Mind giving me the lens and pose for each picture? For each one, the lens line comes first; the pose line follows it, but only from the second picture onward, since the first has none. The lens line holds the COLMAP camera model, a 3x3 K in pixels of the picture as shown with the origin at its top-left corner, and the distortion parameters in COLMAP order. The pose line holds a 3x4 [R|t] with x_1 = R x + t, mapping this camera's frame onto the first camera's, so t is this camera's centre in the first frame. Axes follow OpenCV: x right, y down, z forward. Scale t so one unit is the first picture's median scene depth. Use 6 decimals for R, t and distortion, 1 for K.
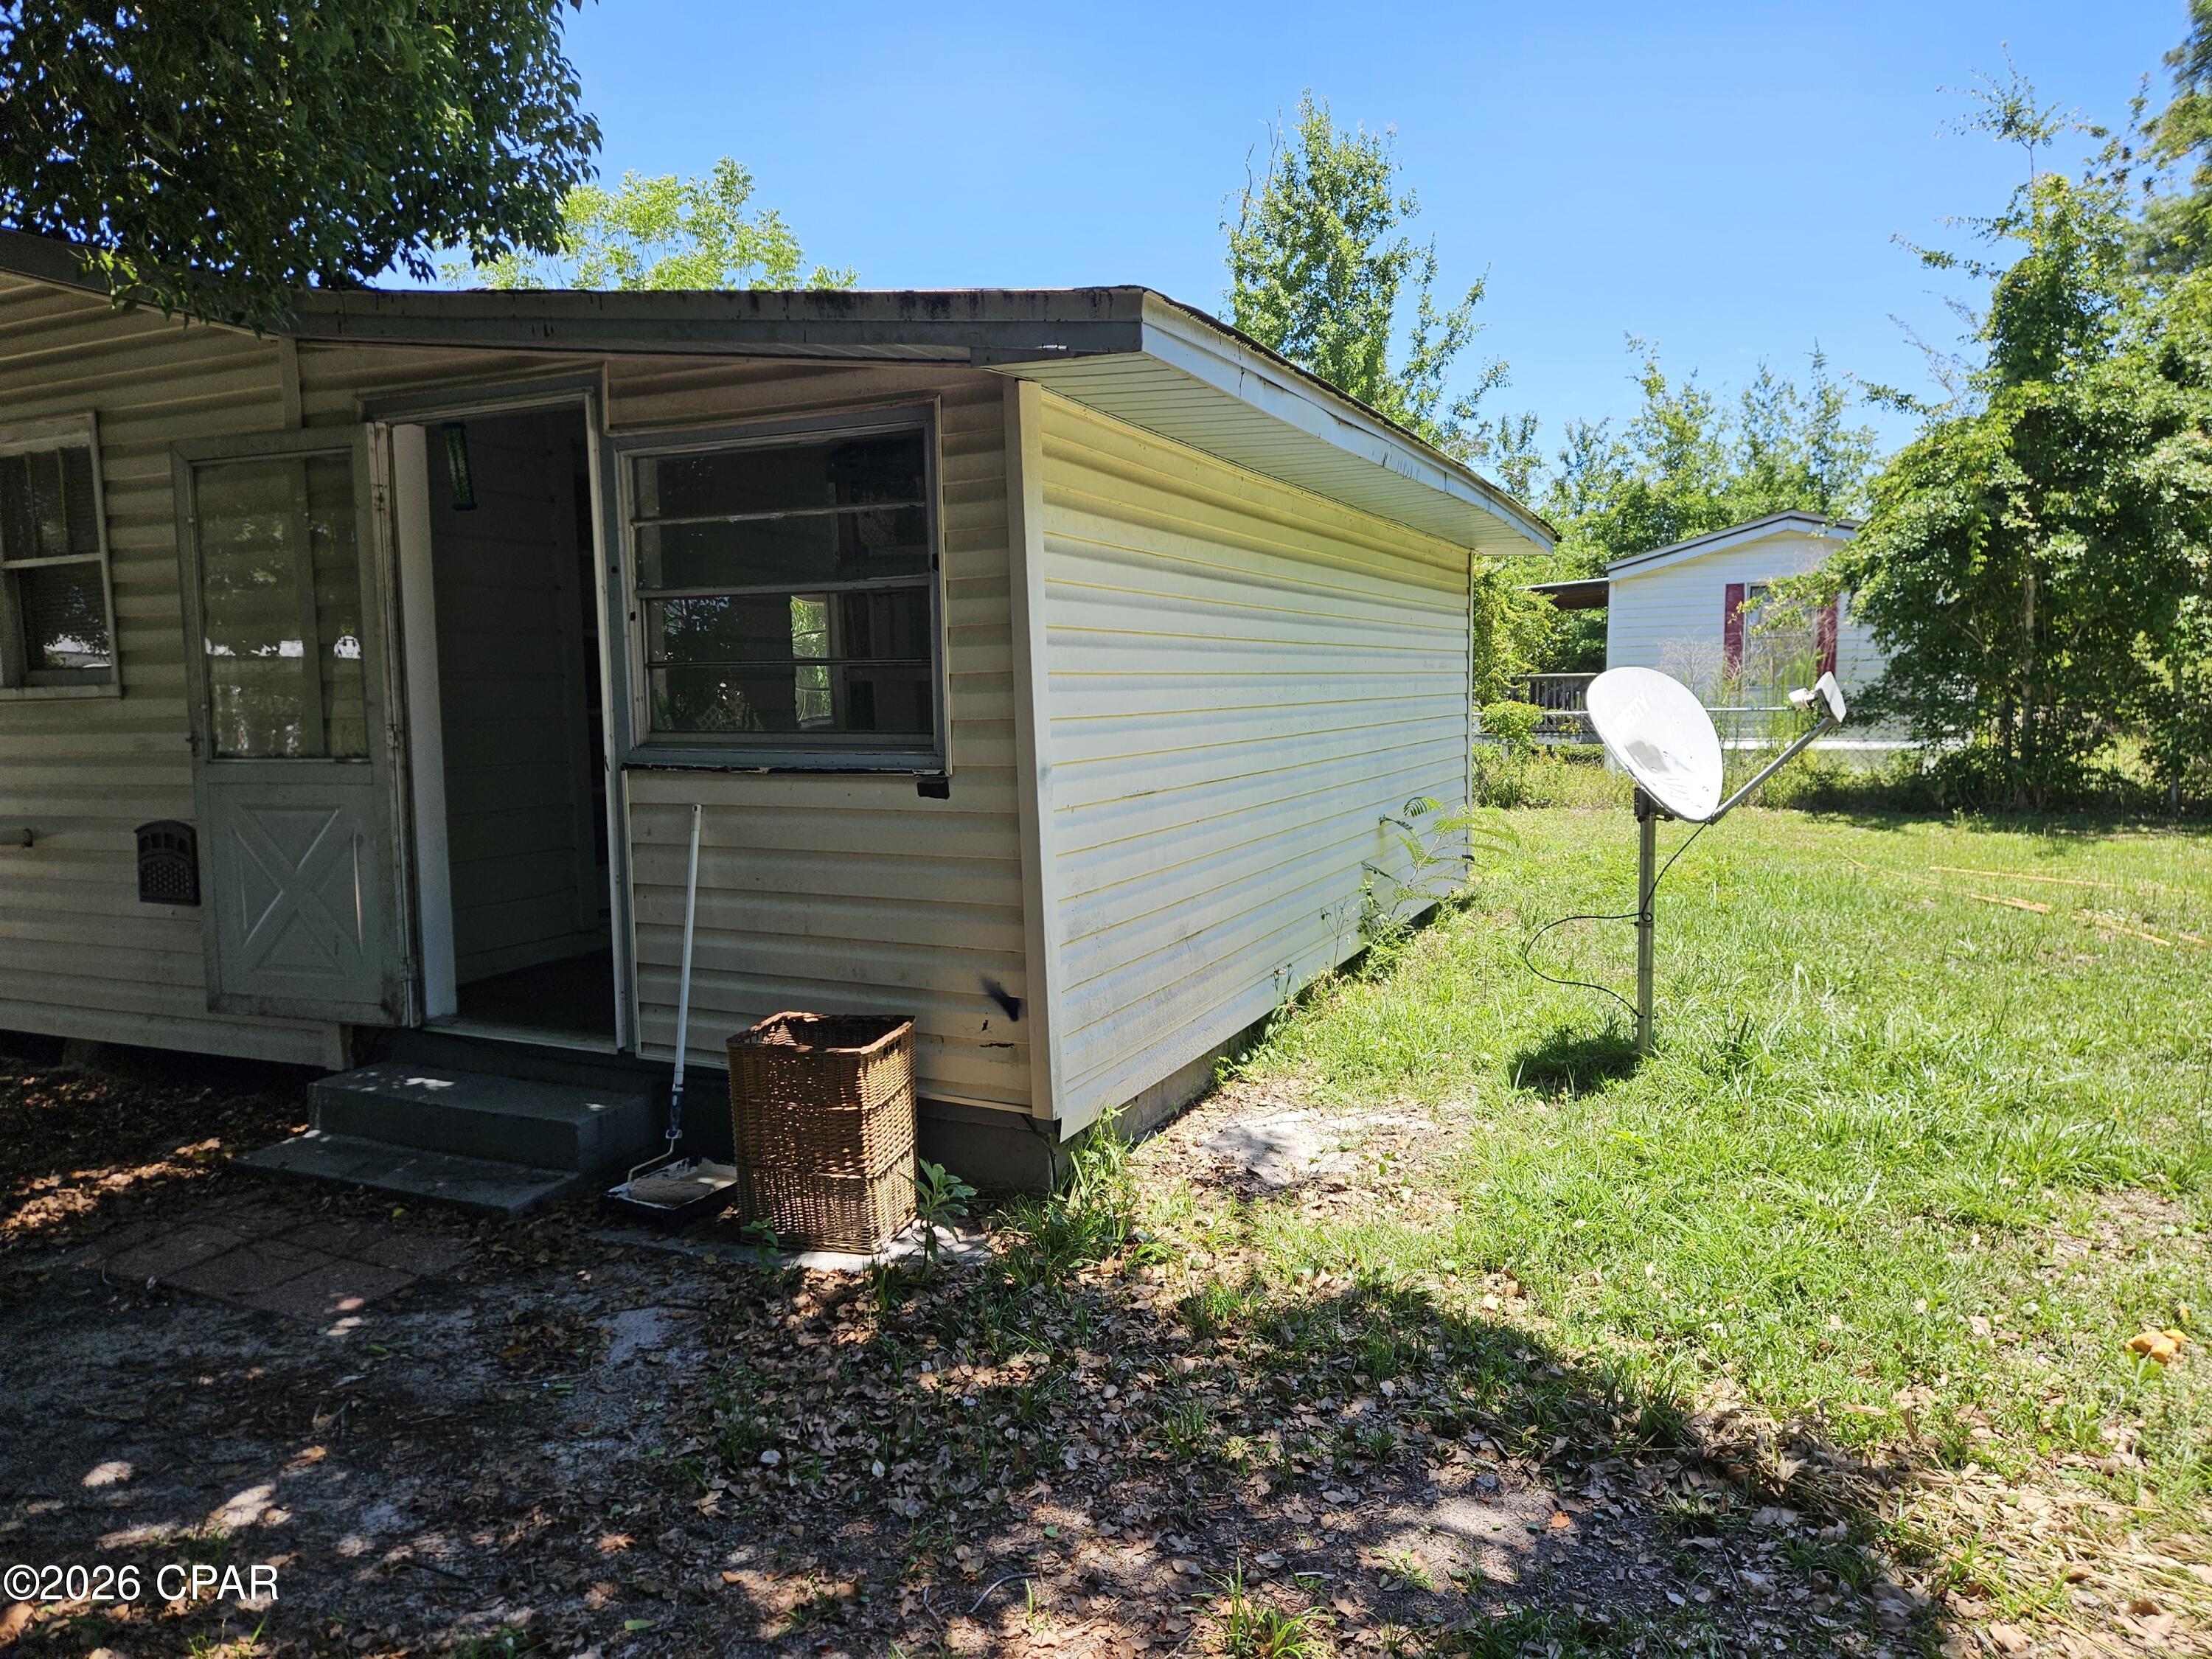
lens RADIAL K [[1486.1, 0, 1089.8], [0, 1486.1, 818.1], [0, 0, 1]] dist [0.081276, -0.056933]
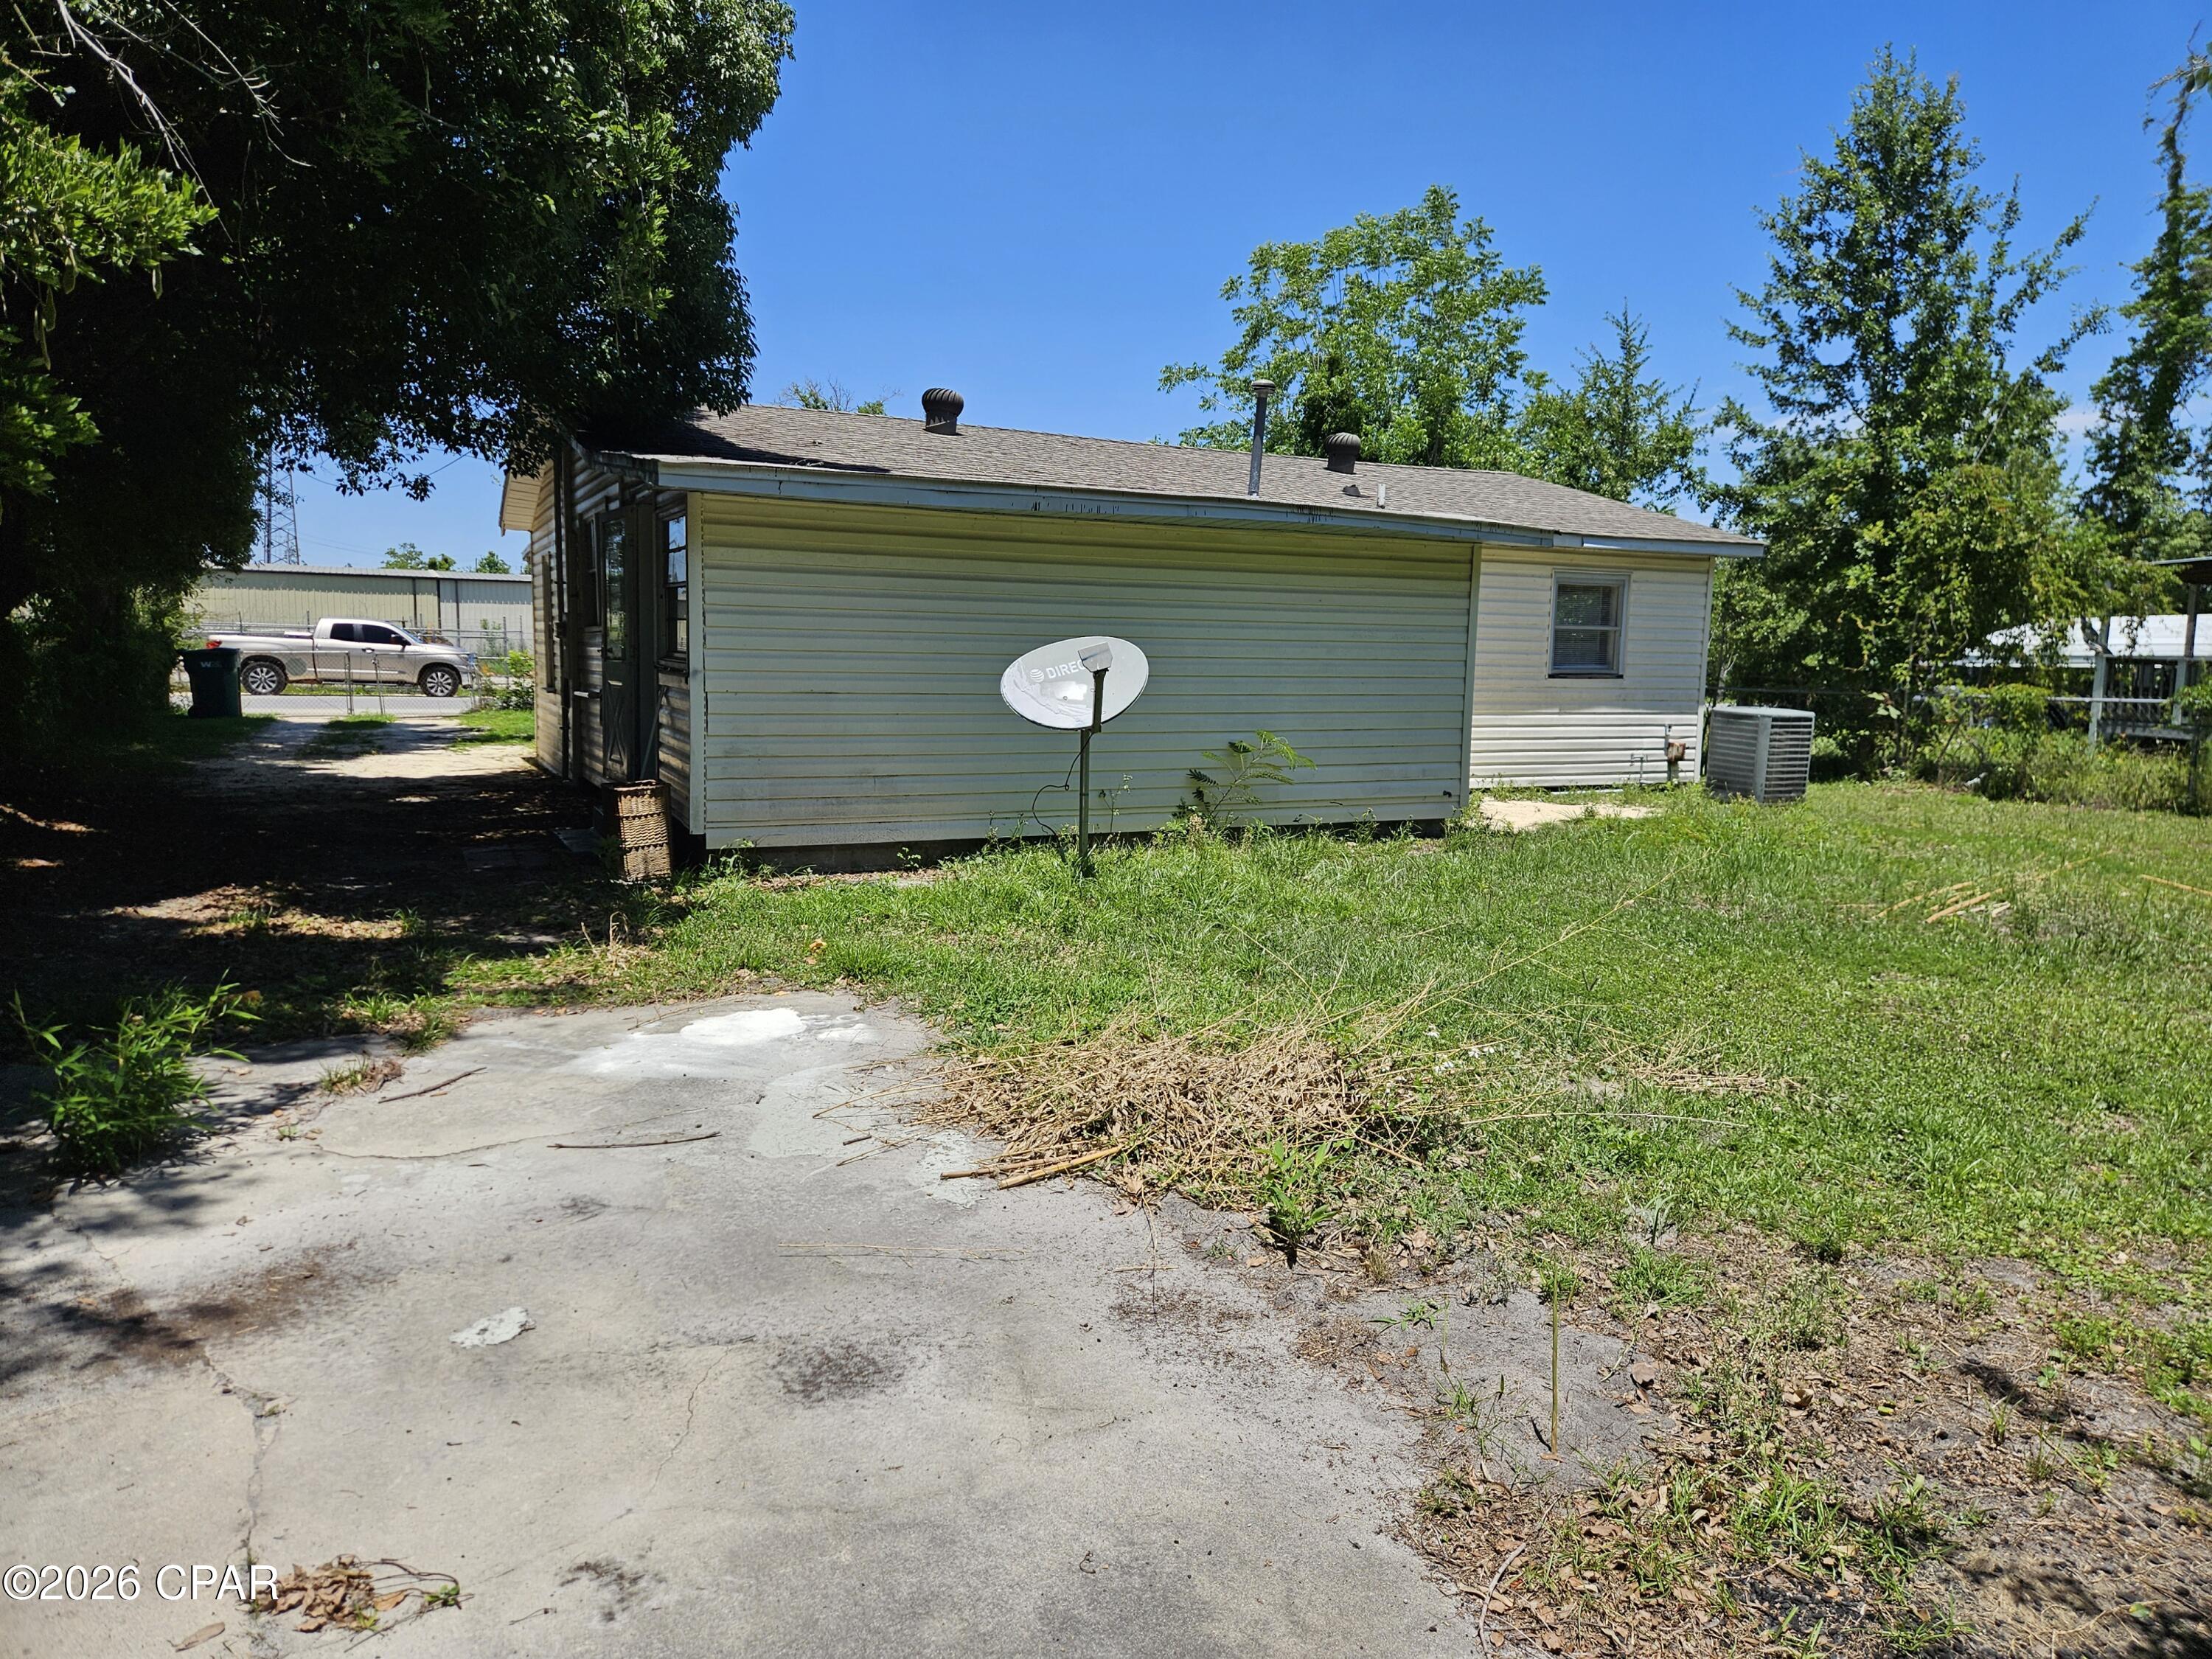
lens RADIAL K [[1486.1, 0, 1089.8], [0, 1486.1, 818.1], [0, 0, 1]] dist [0.081276, -0.056933]
pose [[0.796231, 0.097542, -0.597078, 0.371713], [-0.084239, 0.995178, 0.050242, 0.004707], [0.599100, 0.010293, 0.800608, -0.083464]]
